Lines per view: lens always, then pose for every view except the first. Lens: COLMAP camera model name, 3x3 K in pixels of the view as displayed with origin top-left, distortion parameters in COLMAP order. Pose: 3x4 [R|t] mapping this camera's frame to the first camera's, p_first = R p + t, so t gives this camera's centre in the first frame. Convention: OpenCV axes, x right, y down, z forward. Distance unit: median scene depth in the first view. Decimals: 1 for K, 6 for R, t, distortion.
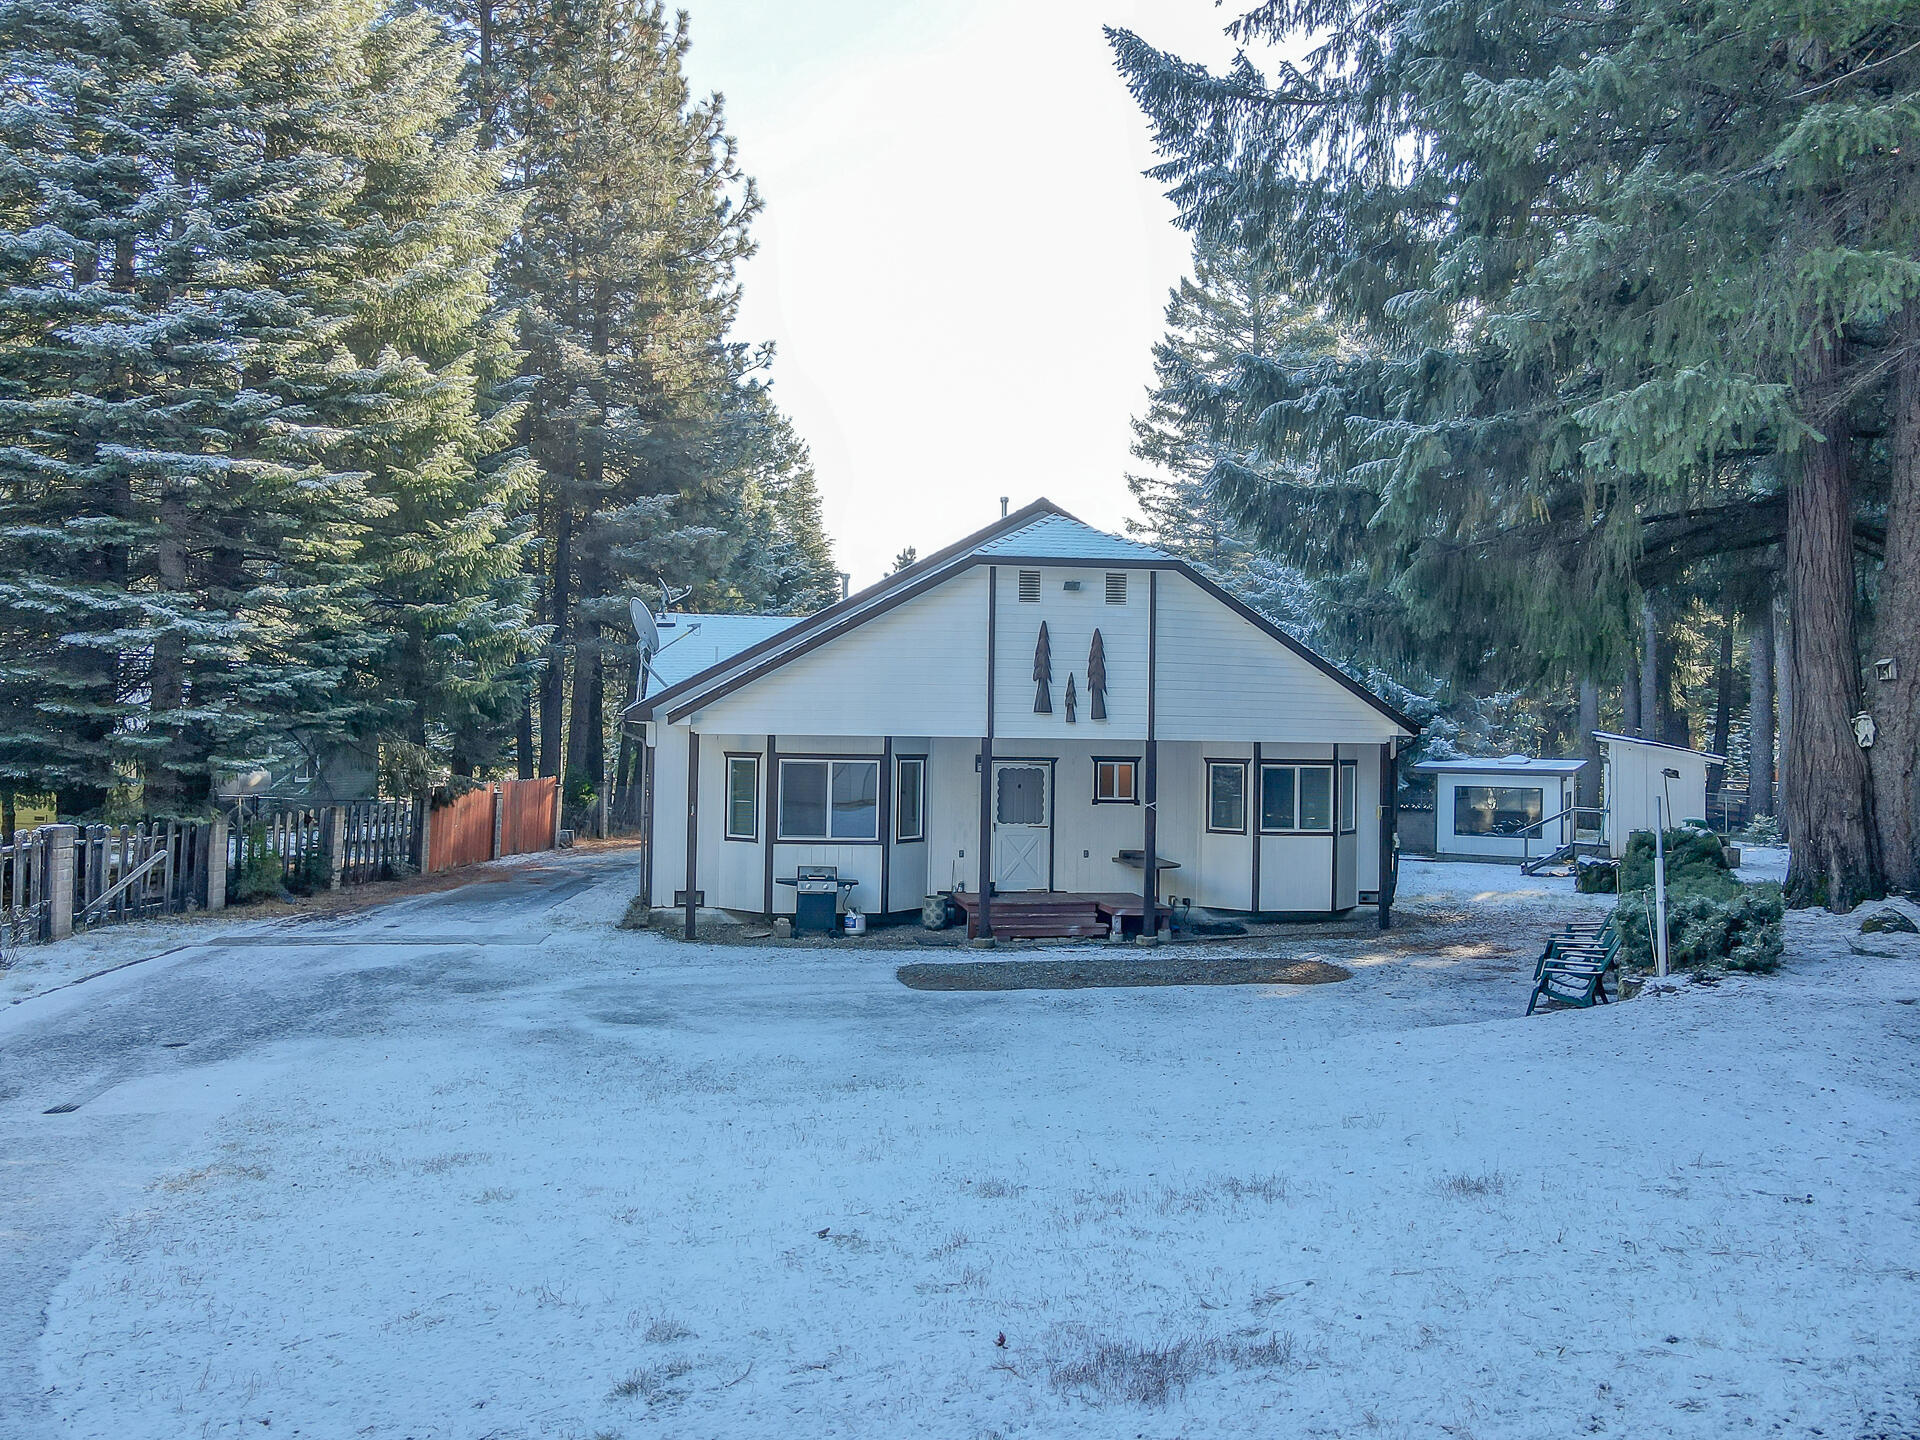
lens RADIAL K [[1414.9, 0, 960.4], [0, 1414.9, 700.2], [0, 0, 1]] dist [-0.007683, -0.001032]
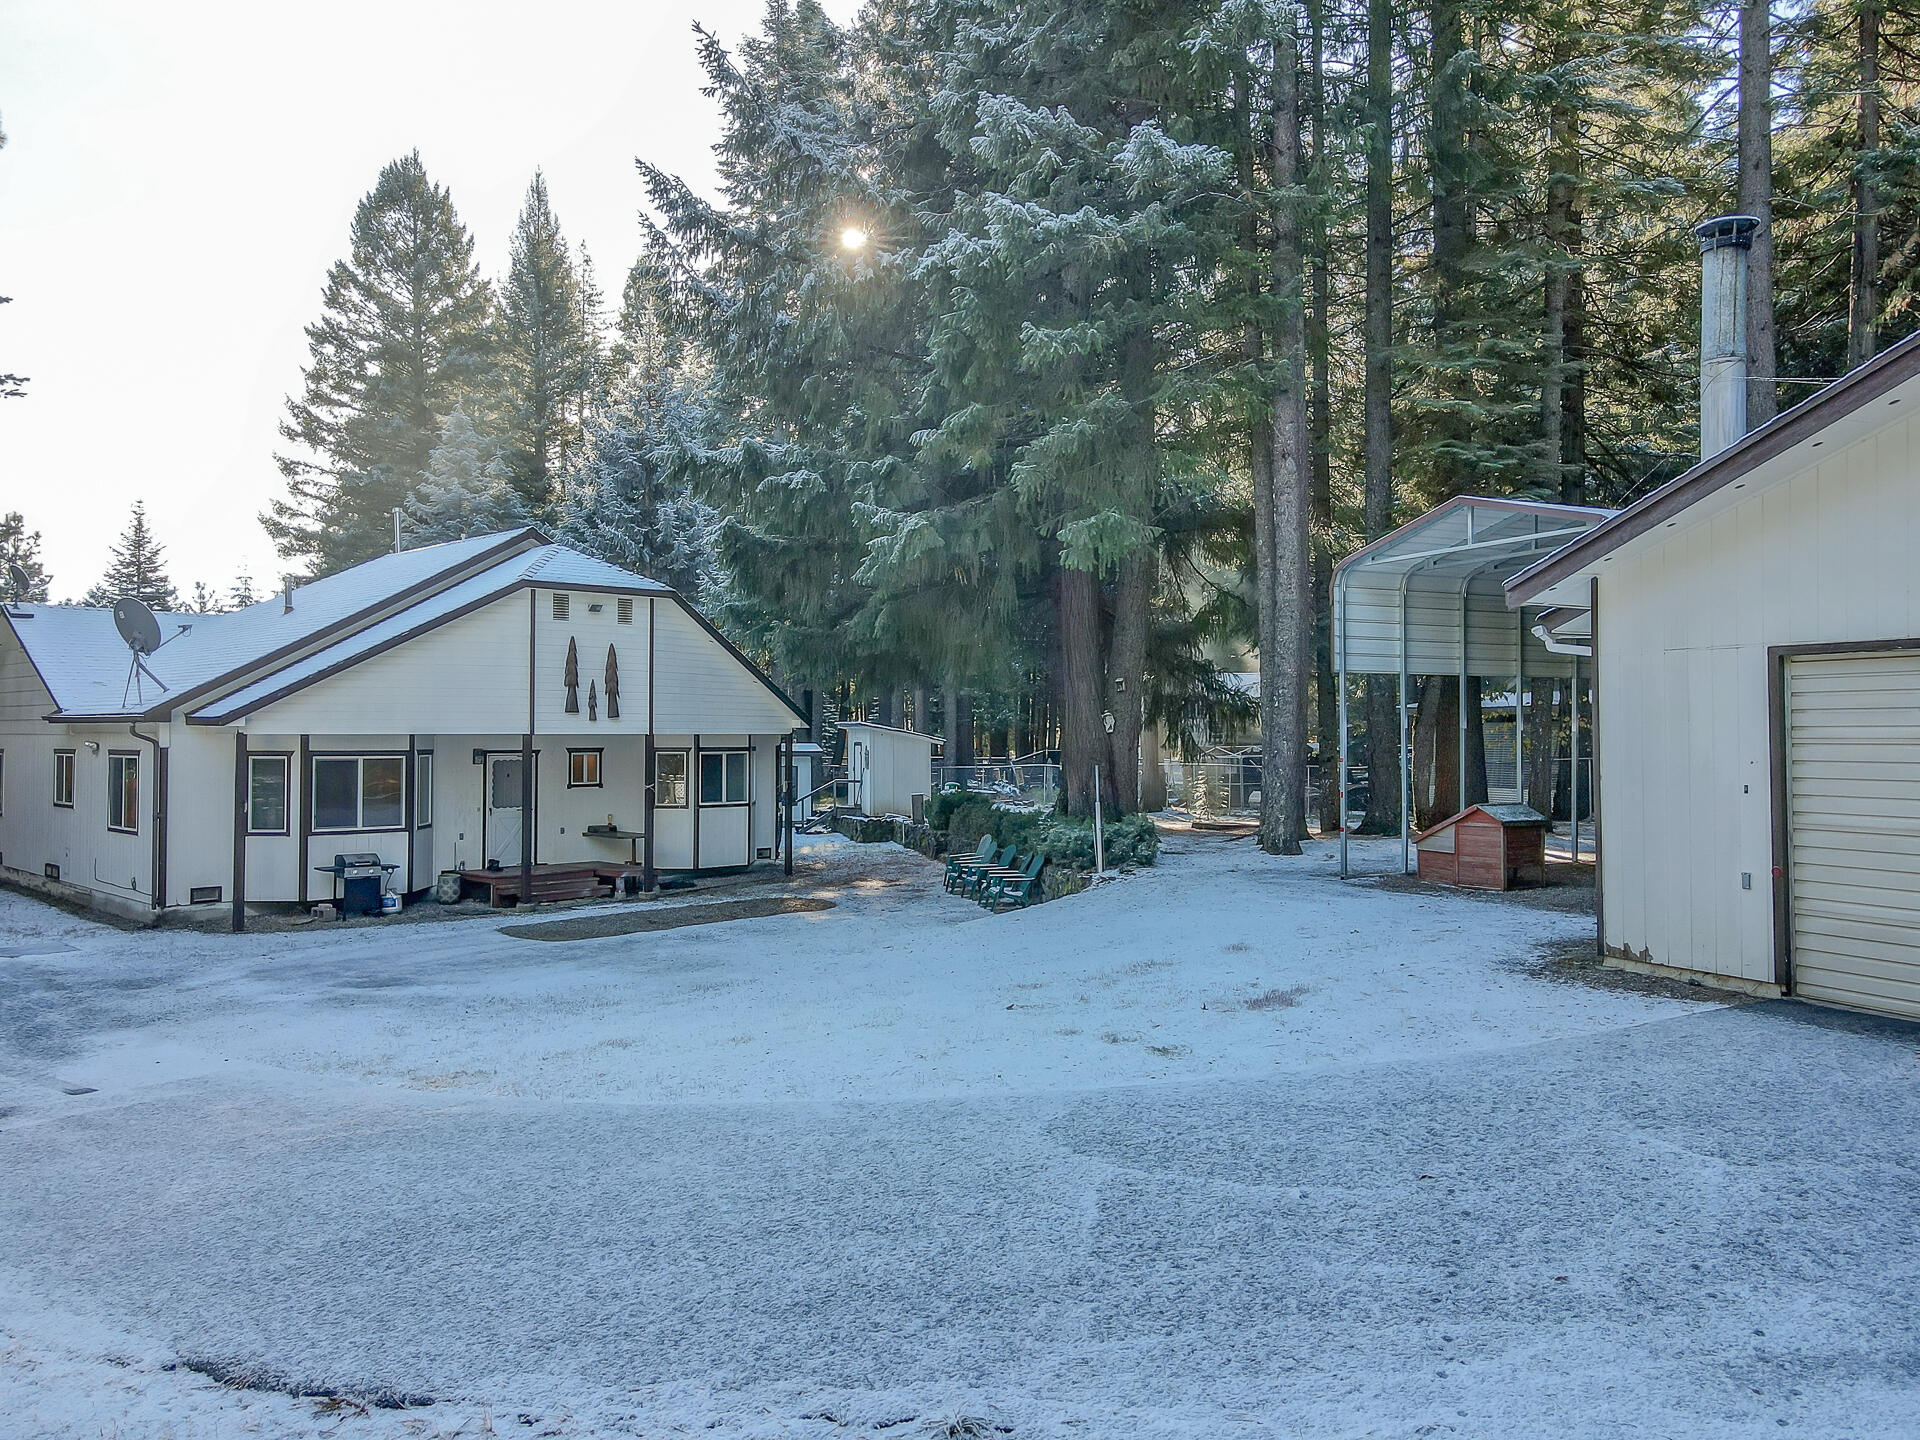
lens RADIAL K [[1332.0, 0, 960.0], [0, 1332.0, 720.0], [0, 0, 1]] dist [0.000915, 0.001231]
pose [[0.810460, -0.007717, 0.585743, -0.318611], [-0.005843, 0.999757, 0.021256, -0.010442], [-0.585764, -0.020650, 0.810218, -0.103535]]
